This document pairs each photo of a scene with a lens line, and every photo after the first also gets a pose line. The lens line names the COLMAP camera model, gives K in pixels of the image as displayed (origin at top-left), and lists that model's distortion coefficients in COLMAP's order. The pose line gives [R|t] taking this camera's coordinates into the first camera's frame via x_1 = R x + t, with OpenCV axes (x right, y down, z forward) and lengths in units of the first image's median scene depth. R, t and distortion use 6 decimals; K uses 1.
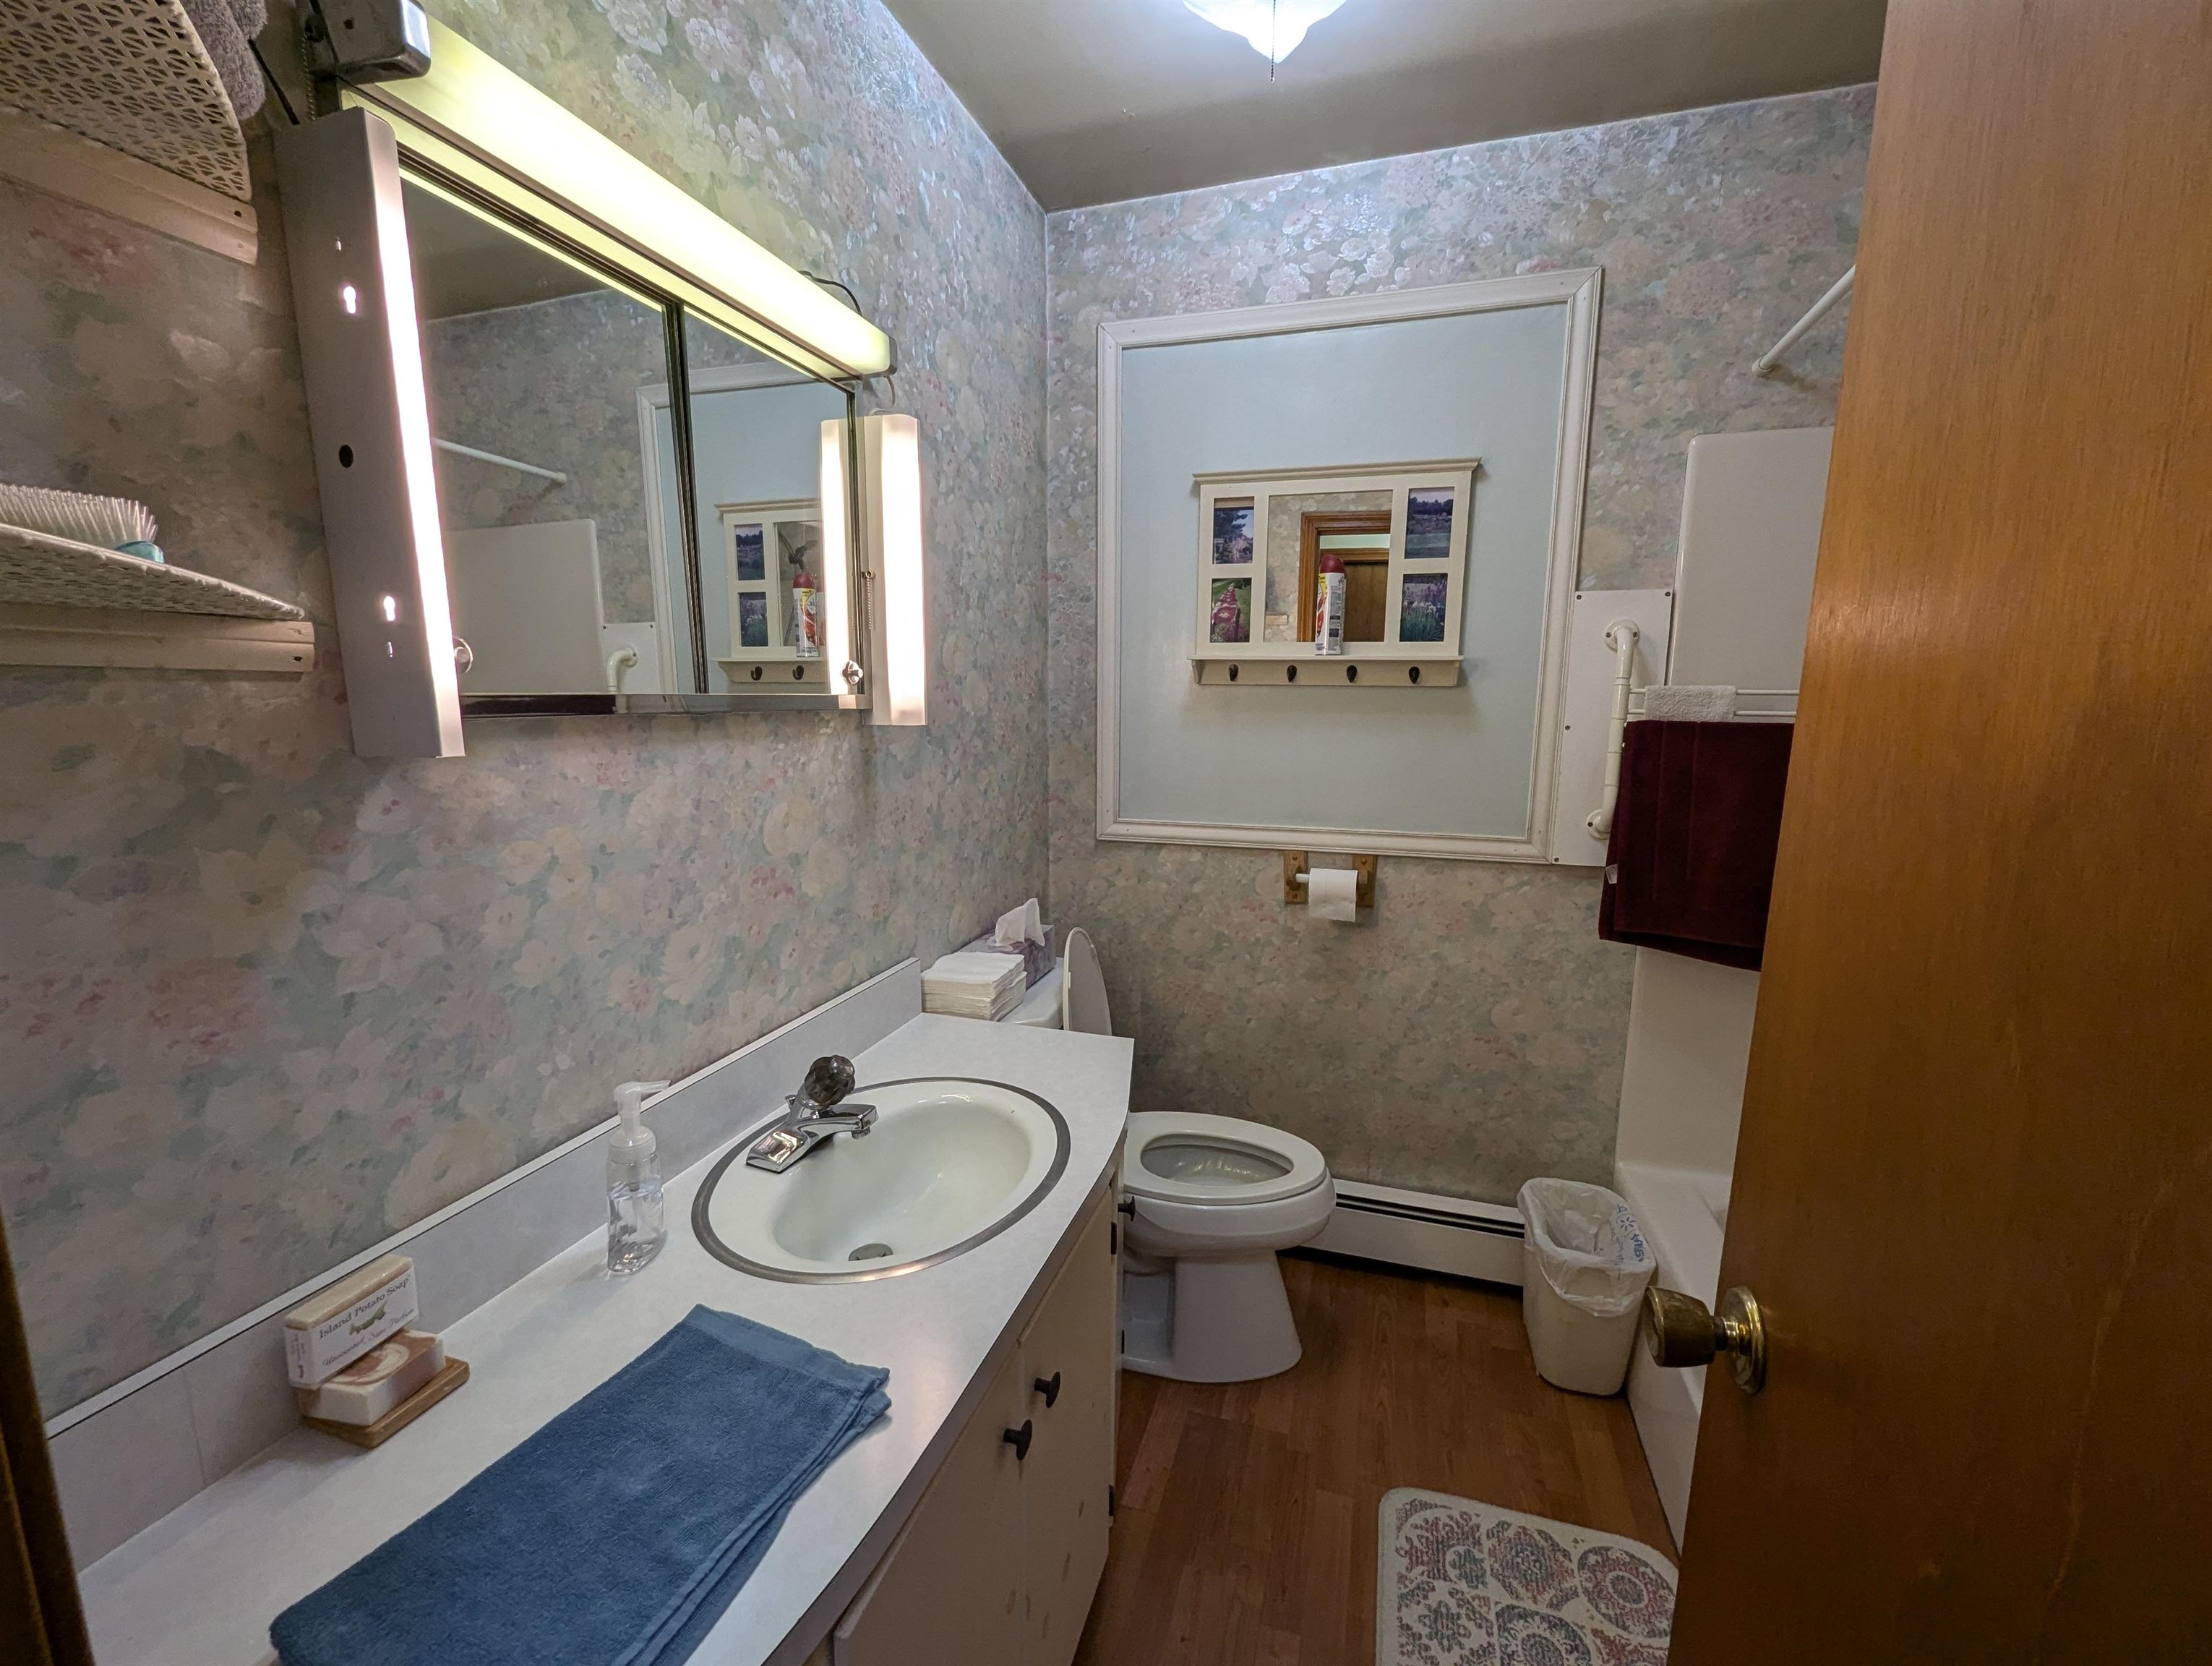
lens RADIAL K [[910.1, 0, 1108.5], [0, 910.1, 838.2], [0, 0, 1]] dist [-0.002497, -0.001602]
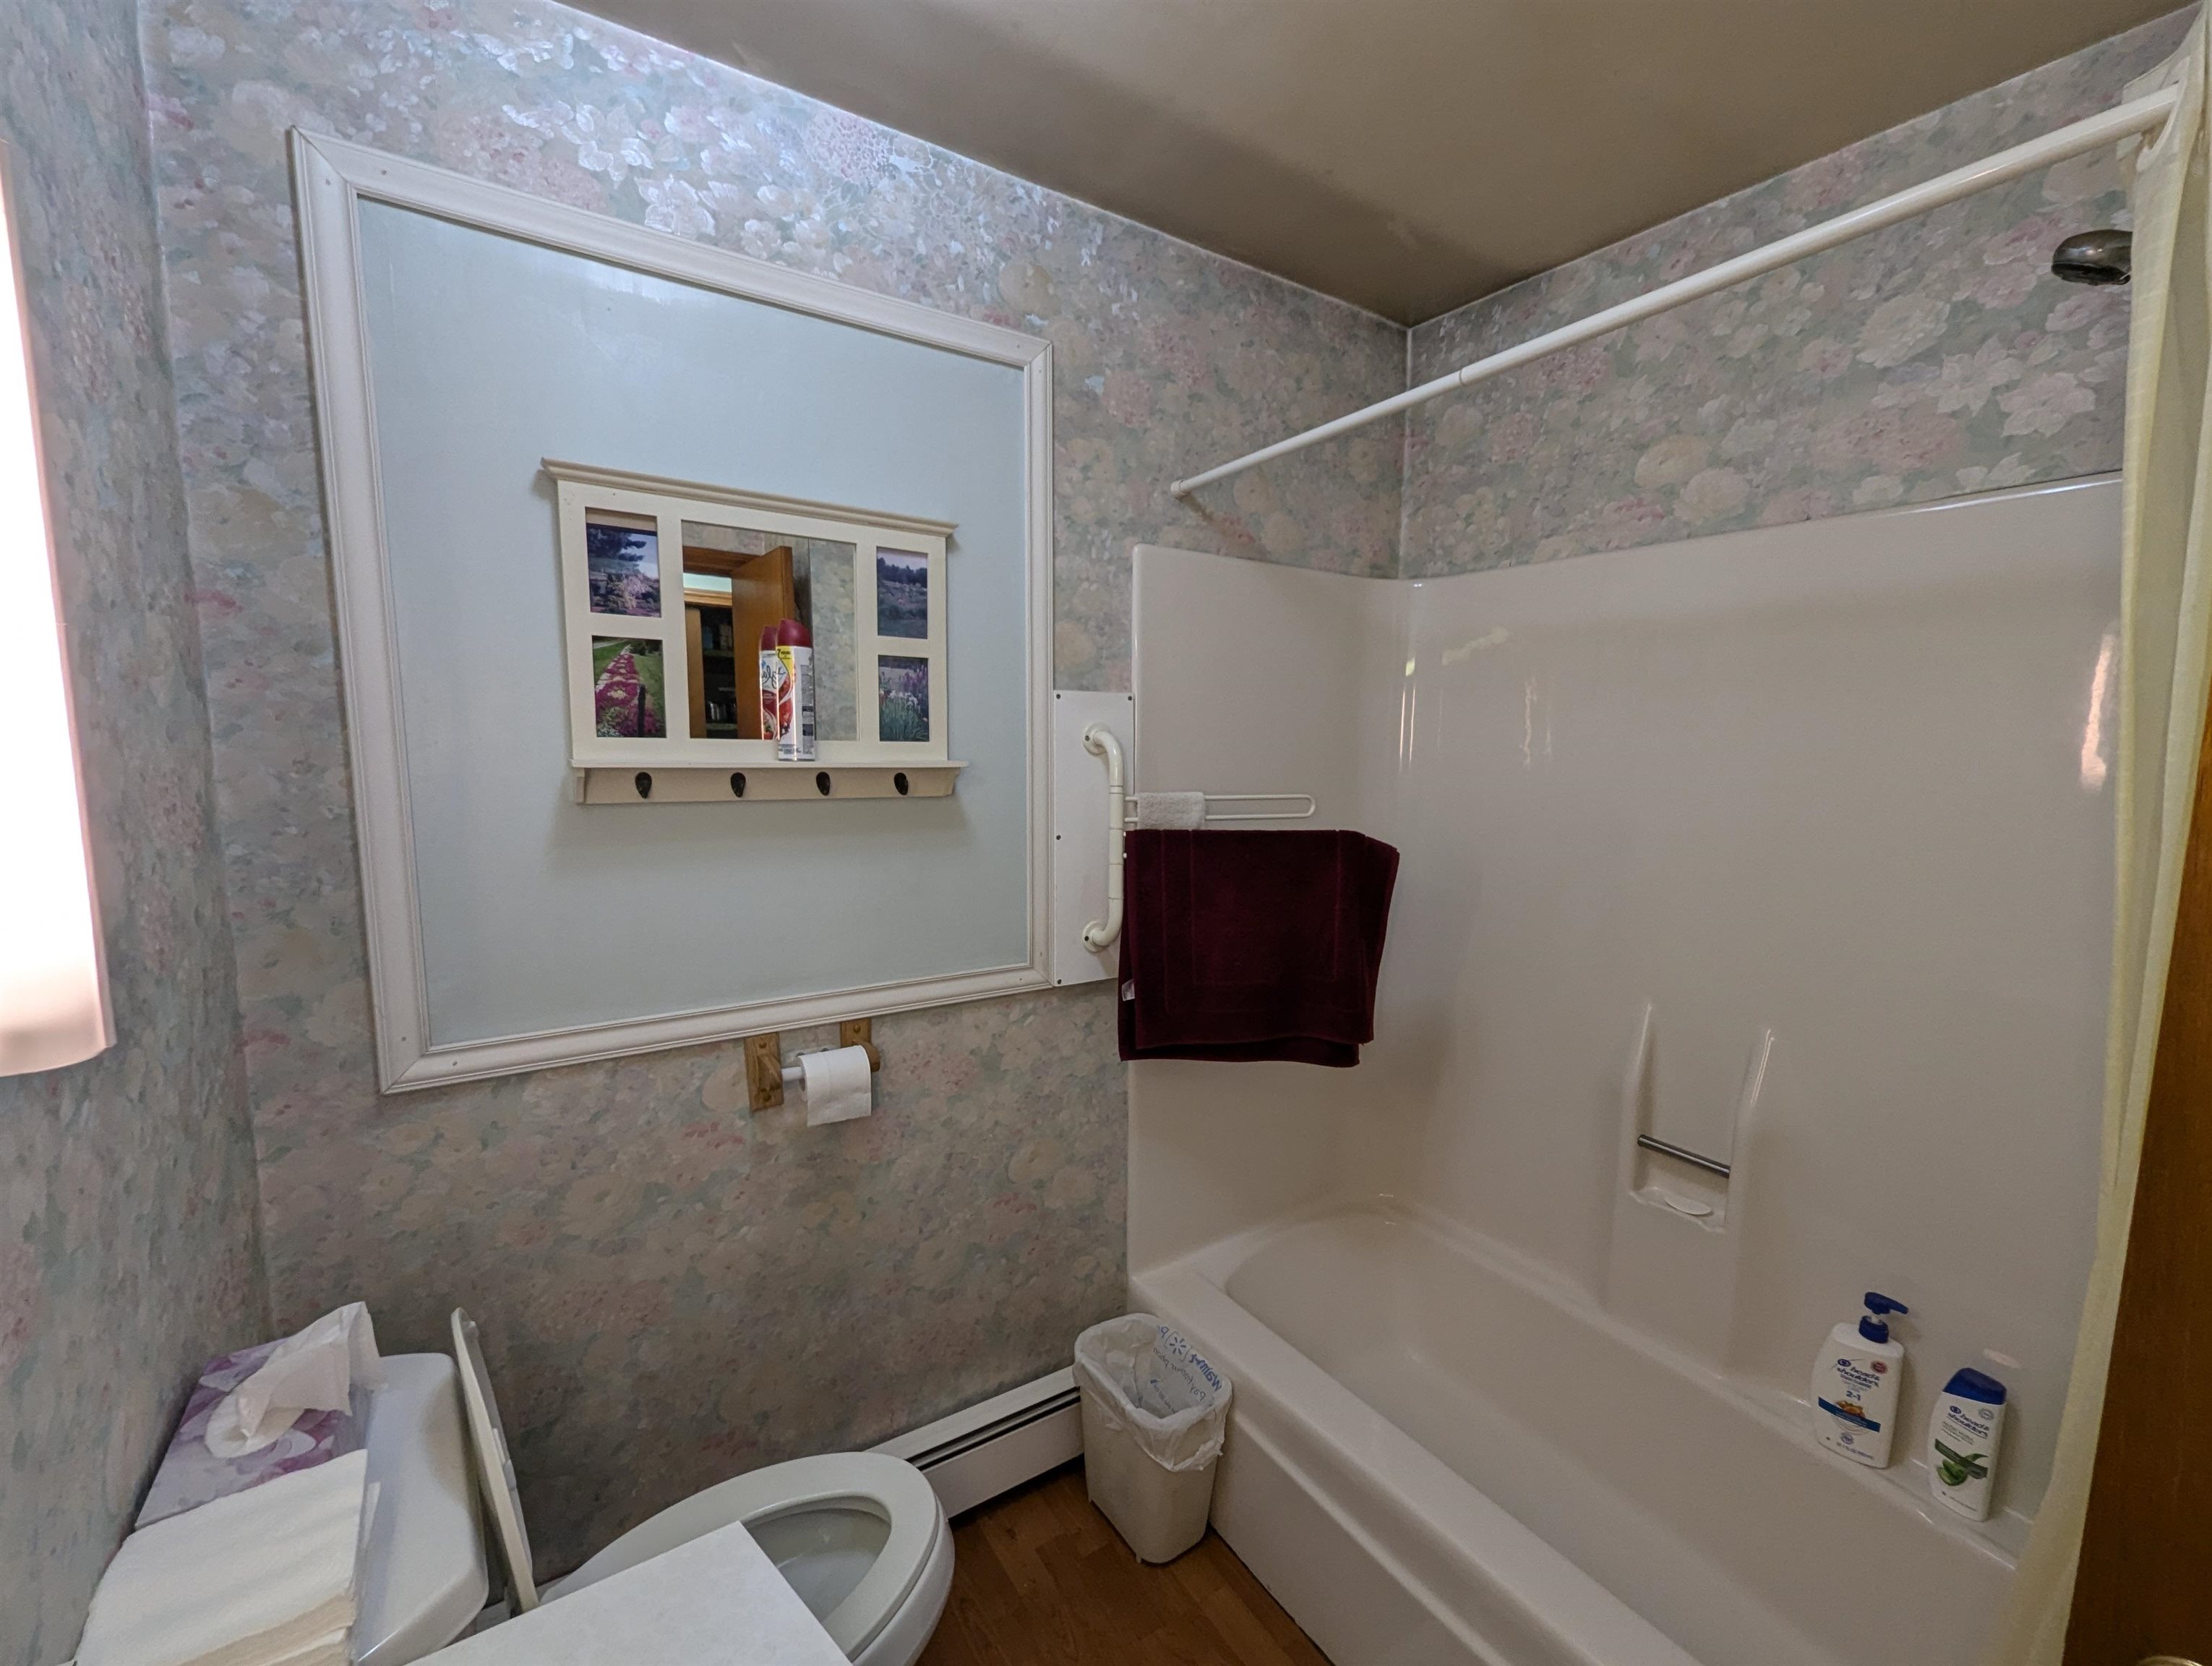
lens RADIAL K [[910.1, 0, 1102.6], [0, 910.1, 846.1], [0, 0, 1]] dist [-0.002497, -0.001602]
pose [[0.635572, -0.089680, 0.766815, -0.159547], [0.114463, 0.993199, 0.021283, -0.122089], [-0.763509, 0.074245, 0.641515, 0.366472]]
